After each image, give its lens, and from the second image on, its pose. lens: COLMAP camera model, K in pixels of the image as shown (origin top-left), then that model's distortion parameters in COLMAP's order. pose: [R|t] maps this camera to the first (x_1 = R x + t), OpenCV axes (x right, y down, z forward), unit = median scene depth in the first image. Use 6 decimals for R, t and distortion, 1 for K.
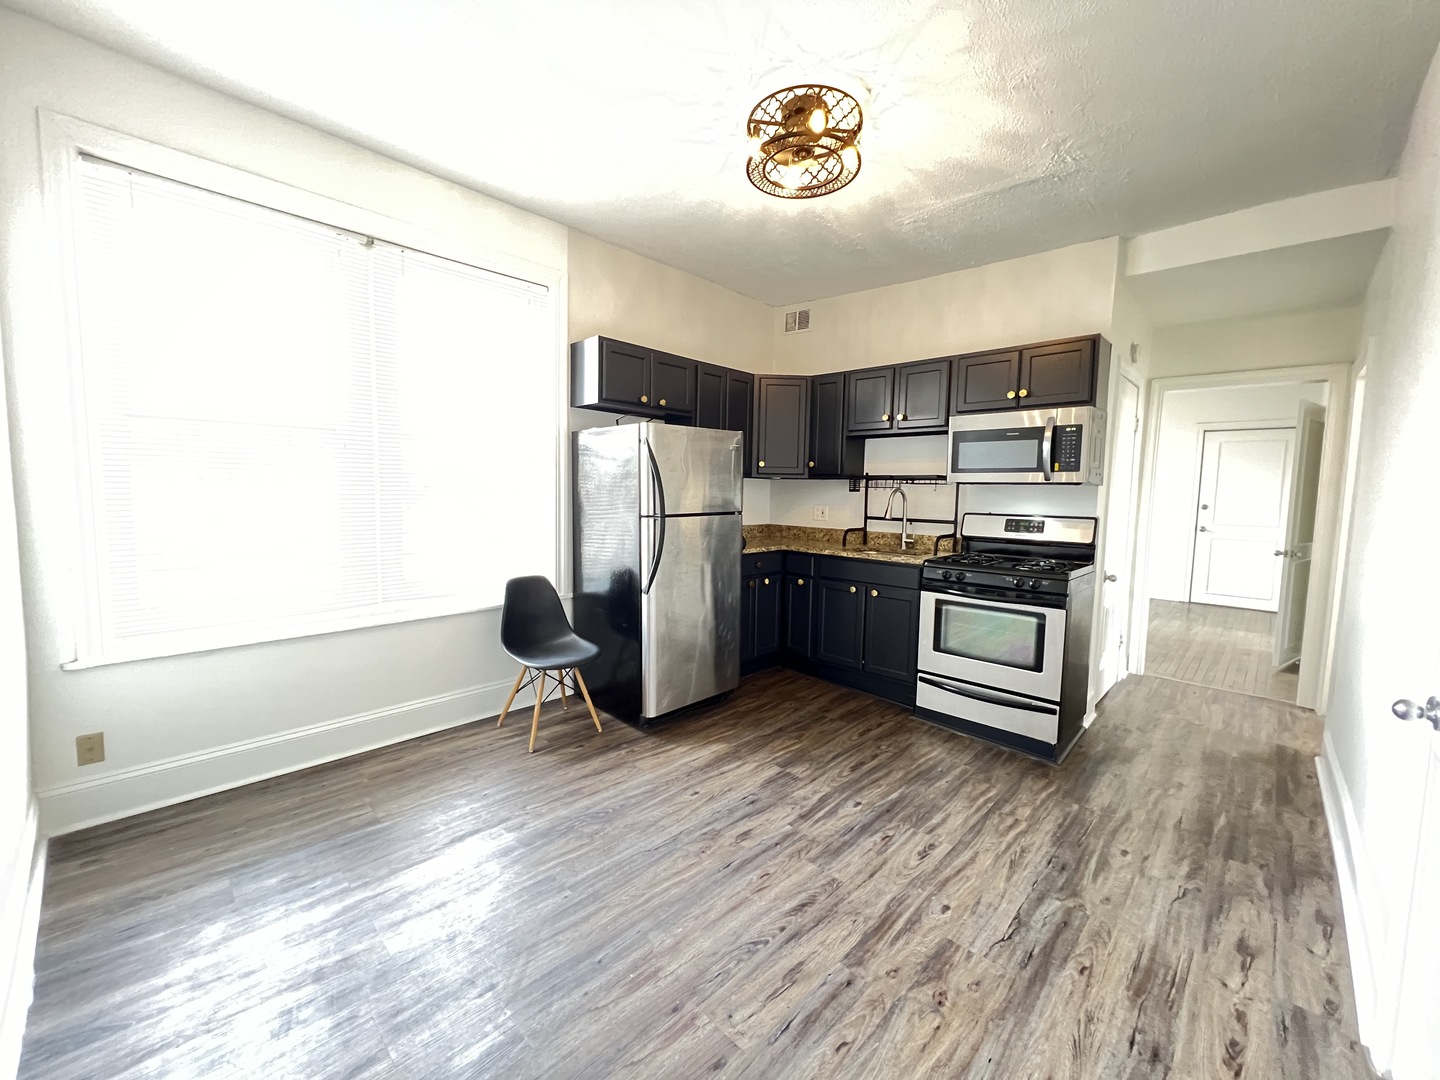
lens RADIAL K [[578.8, 0, 719.8], [0, 578.8, 534.9], [0, 0, 1]] dist [-0.000413, 0.000477]
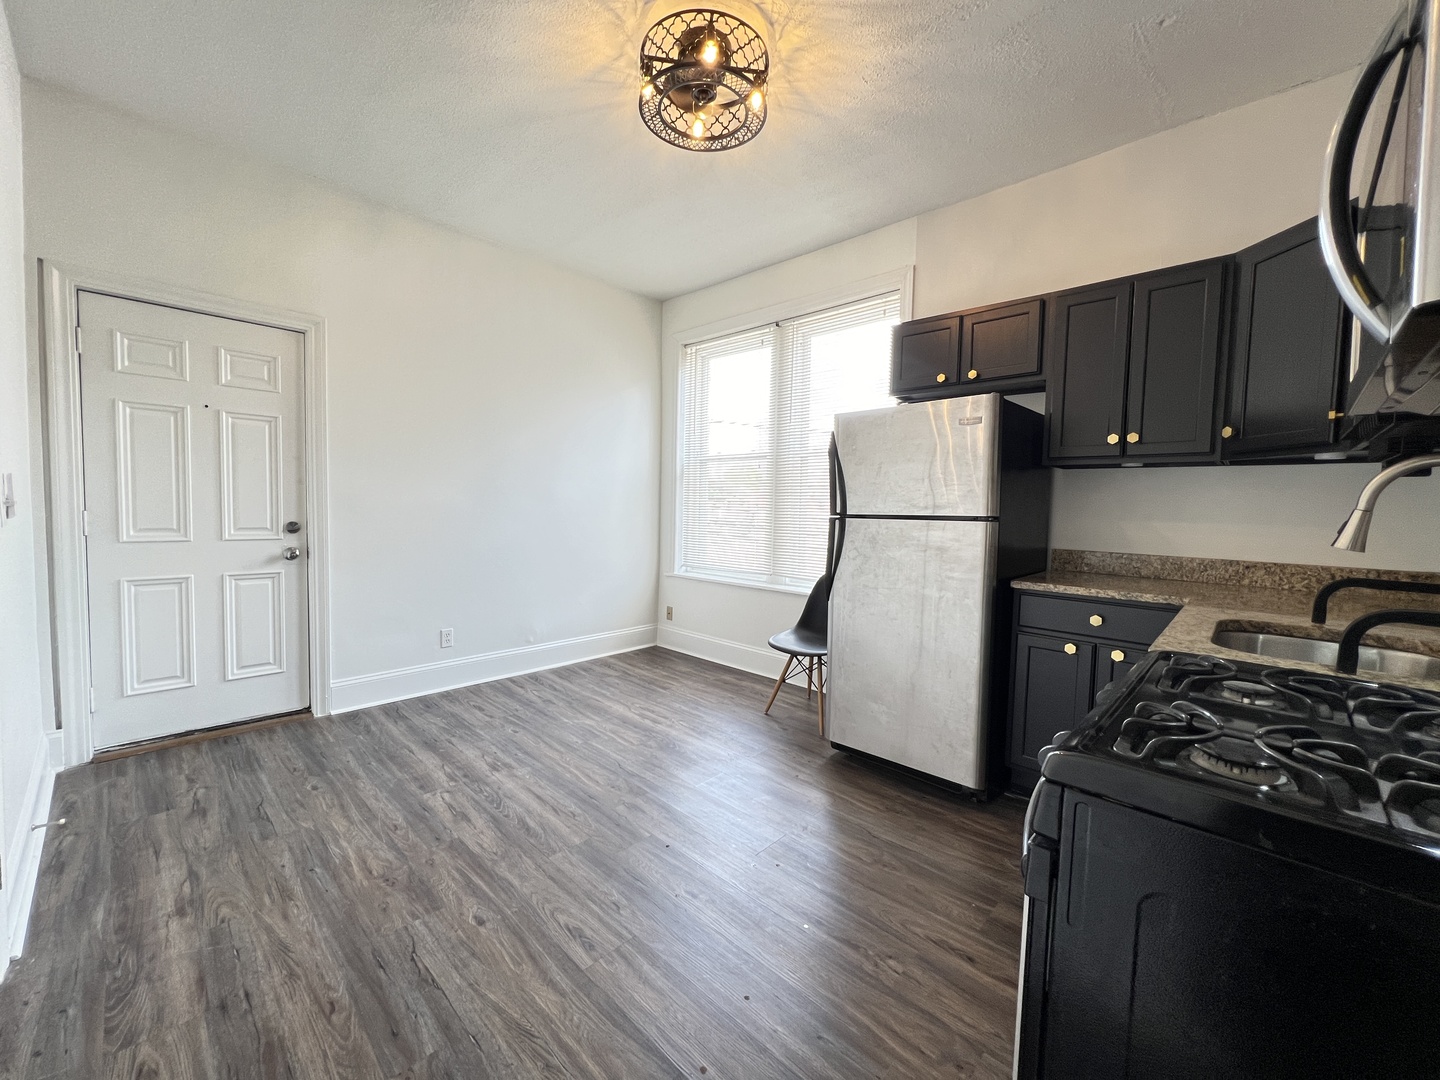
lens RADIAL K [[578.2, 0, 714.9], [0, 578.2, 534.6], [0, 0, 1]] dist [-0.001534, 0.000749]
pose [[-0.003121, 0.032210, -0.999476, 0.738095], [-0.099171, 0.994544, 0.032361, -0.012843], [0.995066, 0.099220, 0.000090, 0.757041]]
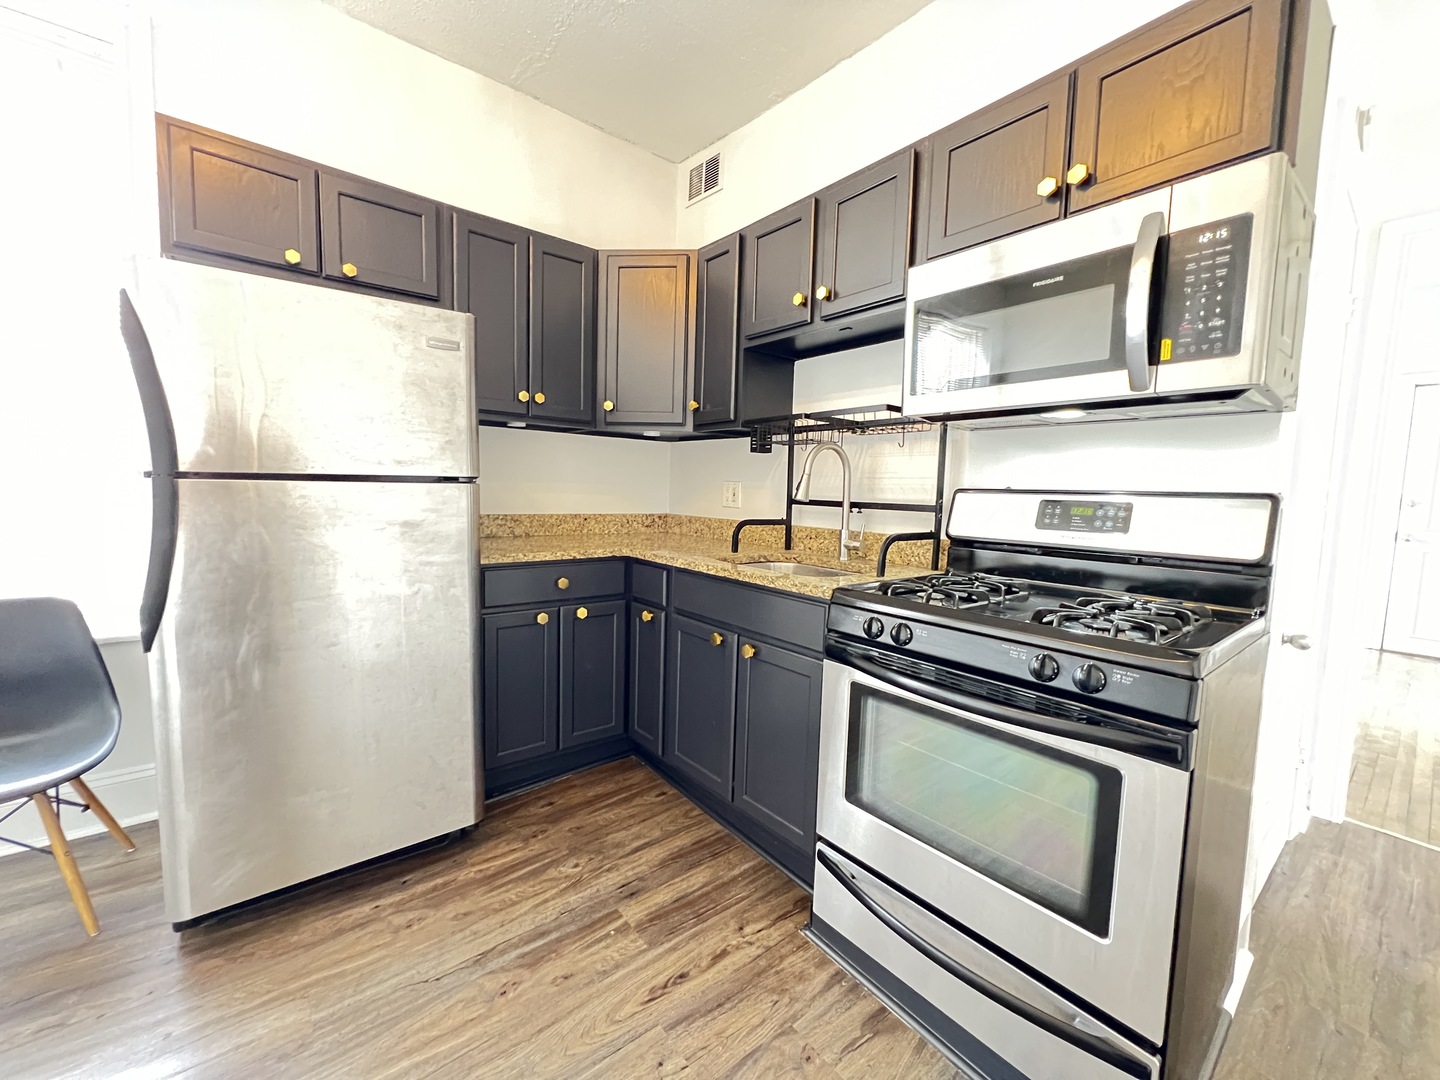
lens RADIAL K [[579.8, 0, 717.3], [0, 579.8, 535.9], [0, 0, 1]] dist [-0.002331, -0.000191]
pose [[0.991646, 0.019251, -0.127542, 0.335379], [-0.018980, 0.999814, 0.003342, 0.003986], [0.127582, -0.000893, 0.991828, 0.577041]]
